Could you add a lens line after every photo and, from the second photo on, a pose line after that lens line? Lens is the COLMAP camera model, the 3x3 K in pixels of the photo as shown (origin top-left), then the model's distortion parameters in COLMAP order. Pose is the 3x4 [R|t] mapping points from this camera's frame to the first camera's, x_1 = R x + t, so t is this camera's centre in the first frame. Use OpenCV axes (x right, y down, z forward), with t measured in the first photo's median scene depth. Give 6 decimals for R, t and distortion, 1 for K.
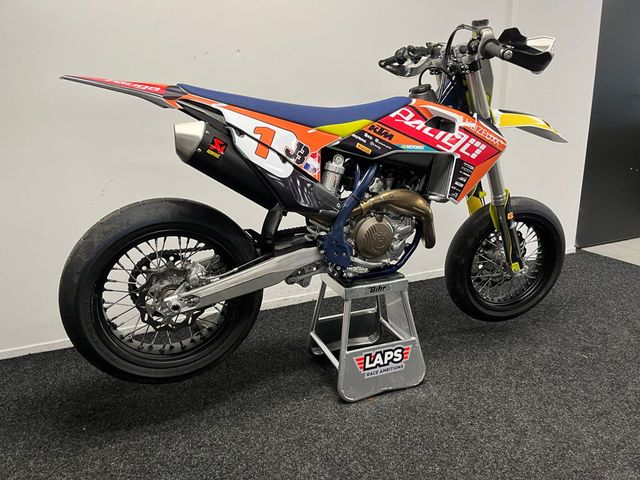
lens RADIAL K [[480.7, 0, 317.0], [0, 480.7, 240.7], [0, 0, 1]] dist [0.079206, -0.110151]
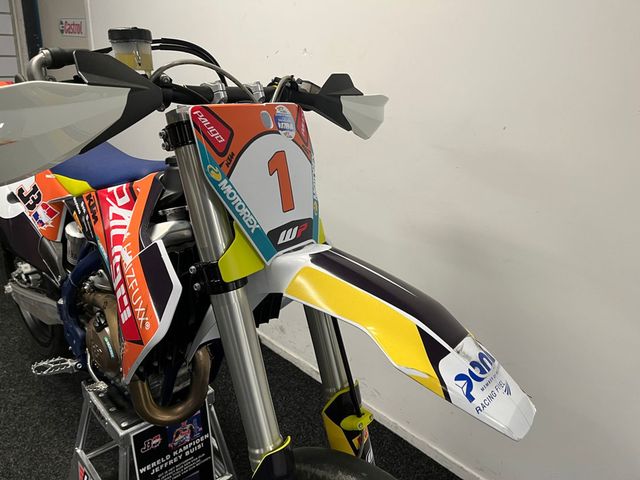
lens RADIAL K [[489.1, 0, 313.4], [0, 489.1, 234.8], [0, 0, 1]] dist [0.075164, -0.109620]
pose [[0.373042, 0.374606, -0.848829, 0.813934], [-0.309656, 0.912680, 0.266697, -0.458978], [0.874616, 0.163356, 0.456467, 0.965015]]
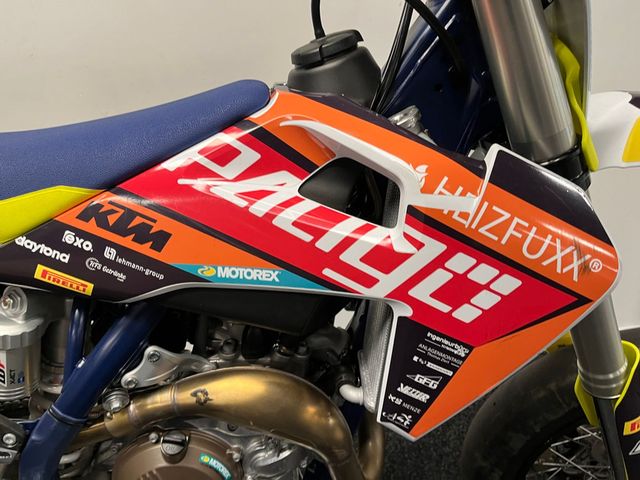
lens RADIAL K [[480.7, 0, 317.0], [0, 480.7, 240.7], [0, 0, 1]] dist [0.079206, -0.110151]
pose [[0.947521, 0.077276, -0.310215, 0.338525], [-0.021441, 0.983522, 0.179510, -0.271967], [0.318975, -0.163438, 0.933565, 0.759381]]
